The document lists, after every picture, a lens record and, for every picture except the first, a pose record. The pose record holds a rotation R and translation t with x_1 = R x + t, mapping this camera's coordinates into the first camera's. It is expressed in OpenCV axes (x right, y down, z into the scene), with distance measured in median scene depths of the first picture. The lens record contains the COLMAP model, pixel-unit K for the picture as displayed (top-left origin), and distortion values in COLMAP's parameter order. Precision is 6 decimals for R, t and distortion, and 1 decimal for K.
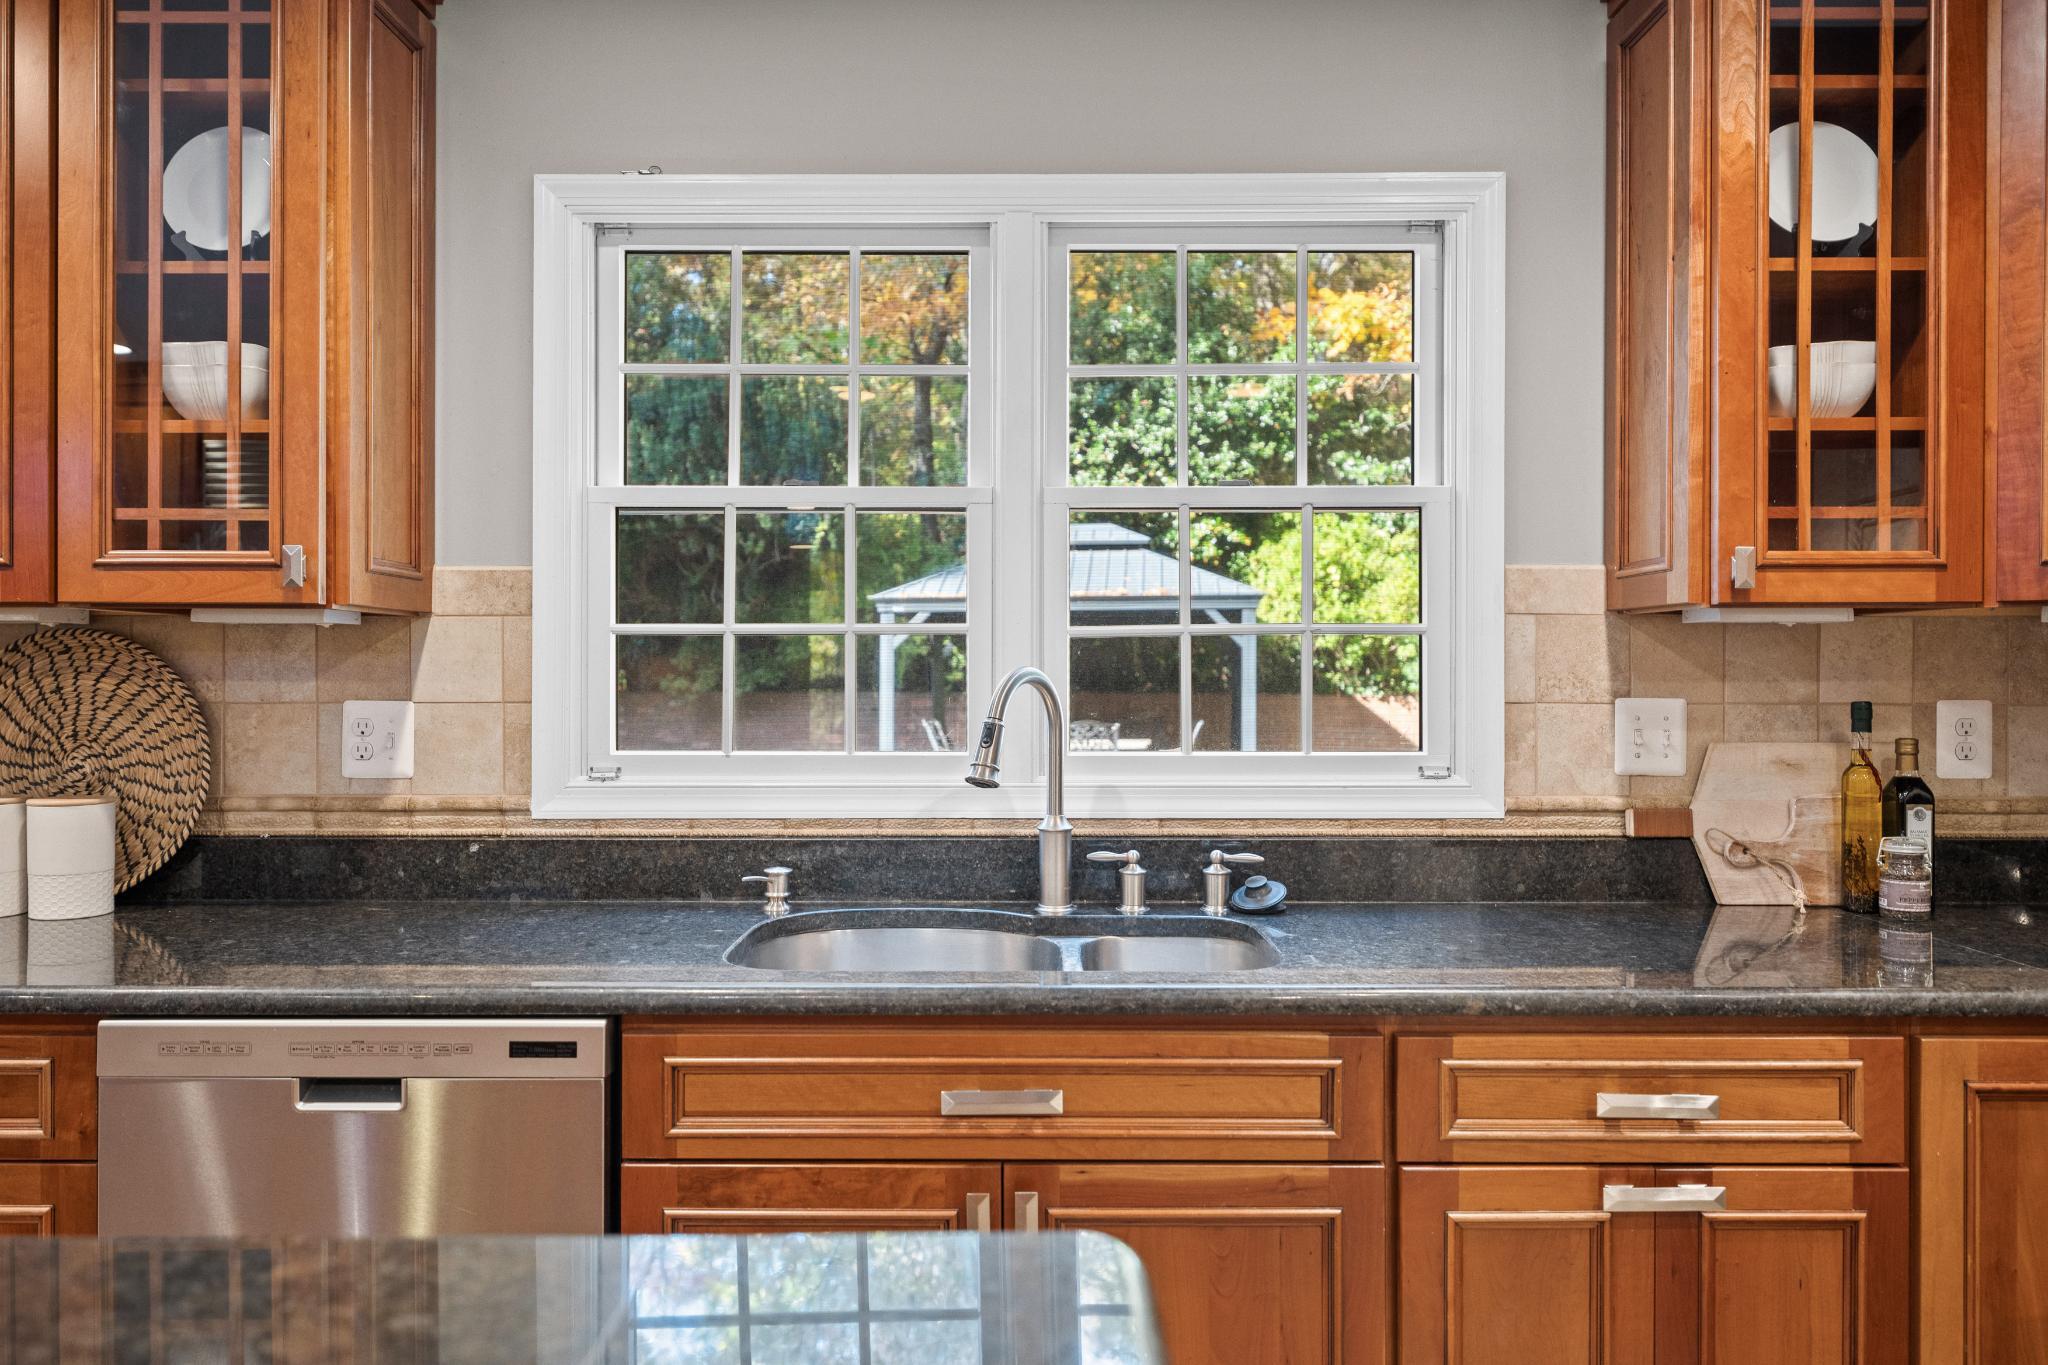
lens RADIAL K [[1411.0, 0, 1023.5], [0, 1411.0, 667.0], [0, 0, 1]] dist [-0.001760, -0.003544]
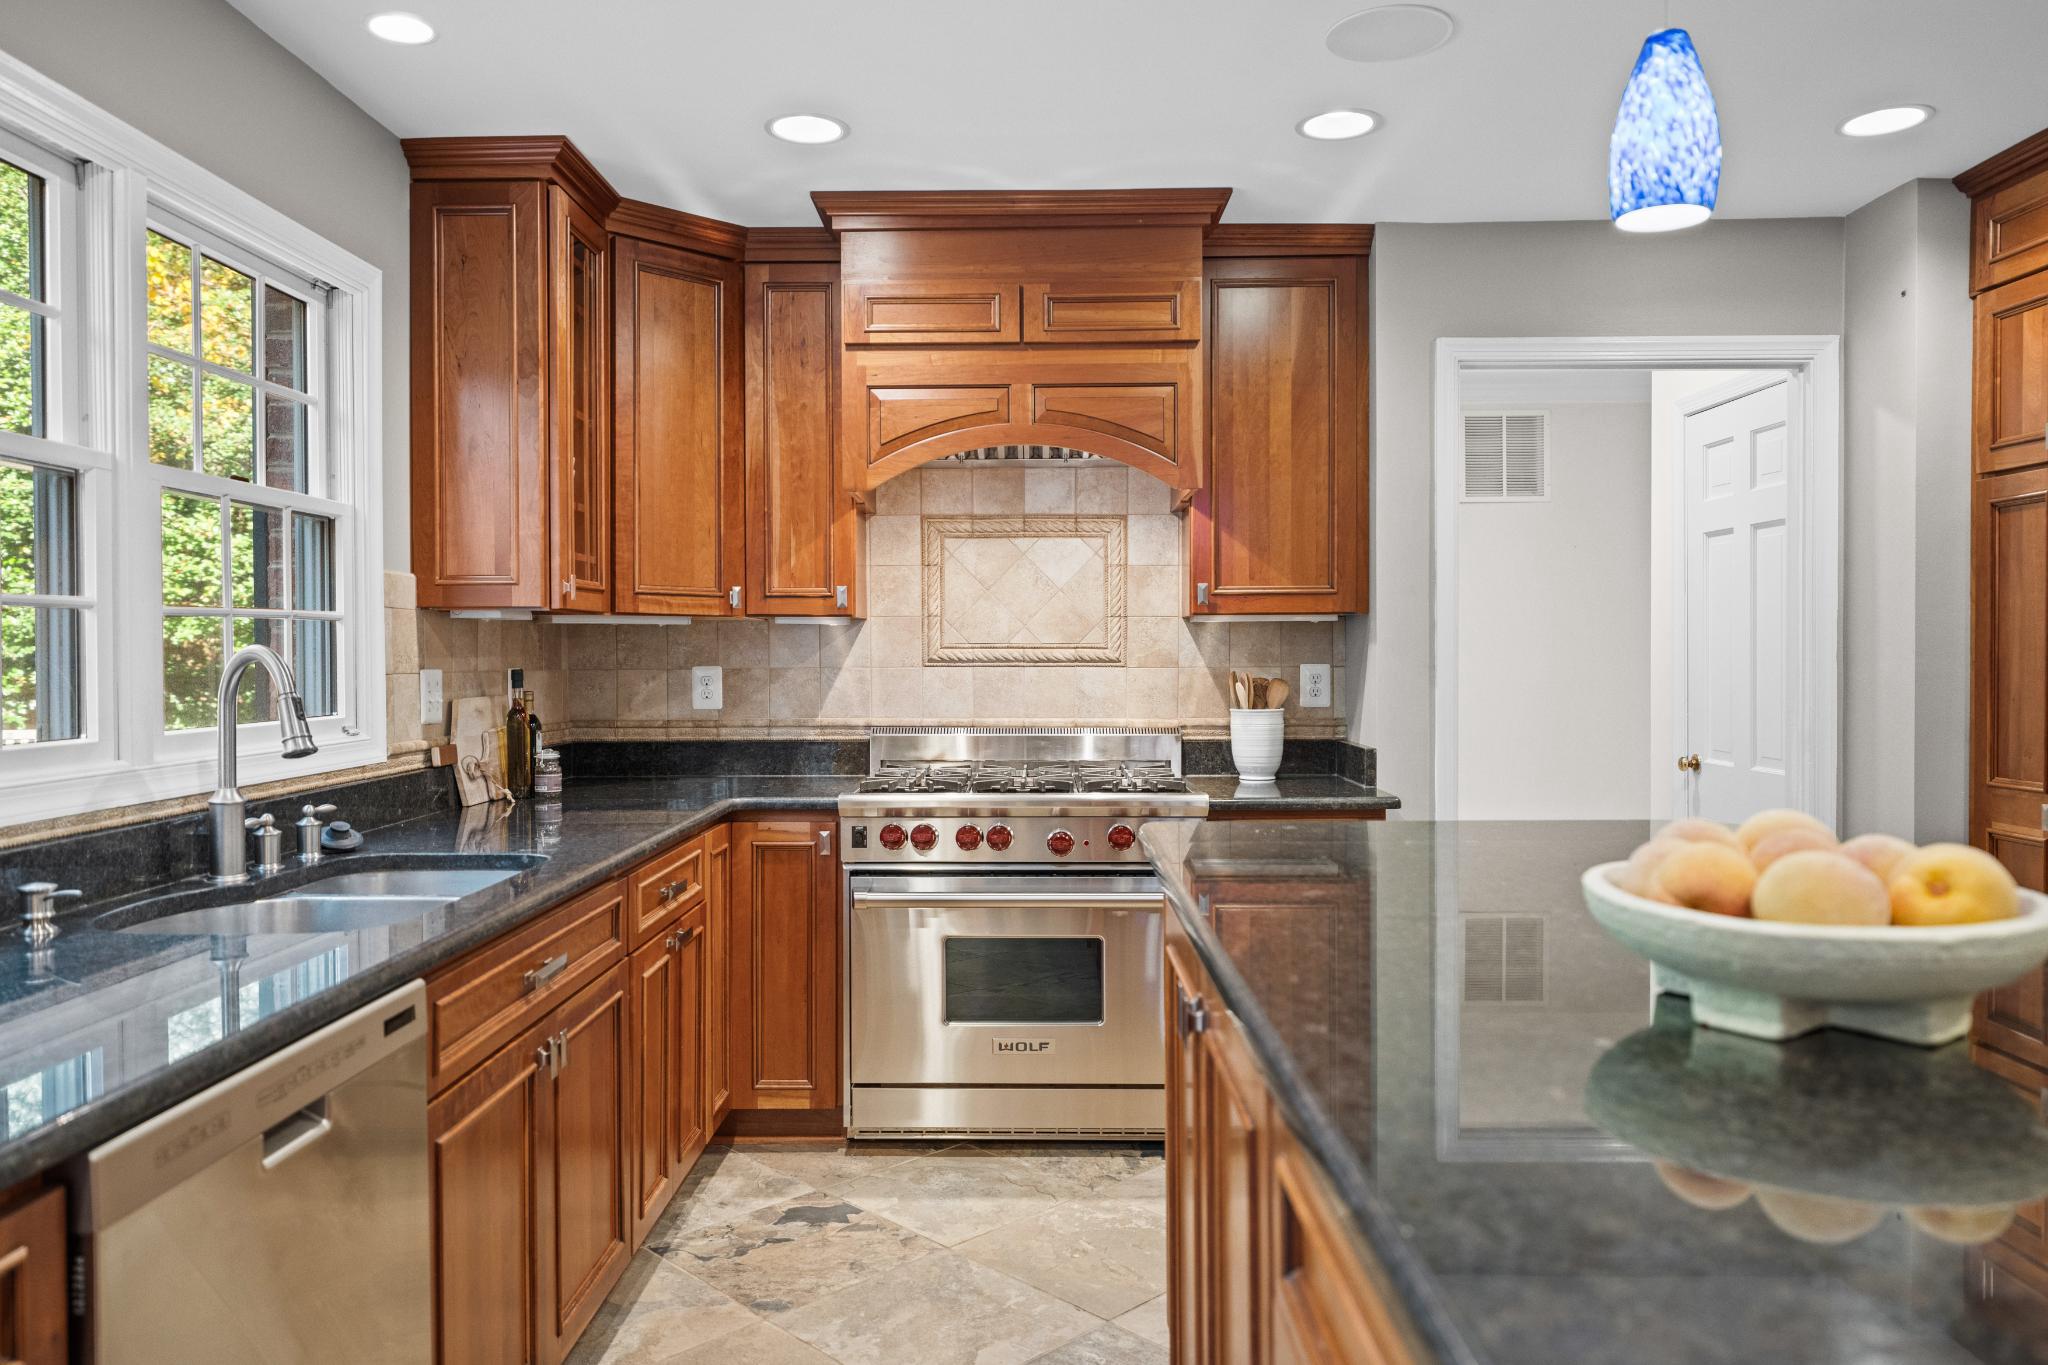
lens RADIAL K [[1411.0, 0, 1011.1], [0, 1411.0, 674.8], [0, 0, 1]] dist [-0.001760, -0.003544]
pose [[0.018751, -0.017584, 0.999670, -1.009012], [0.000594, 0.999845, 0.017576, 0.002663], [-0.999824, 0.000264, 0.018759, 0.402349]]
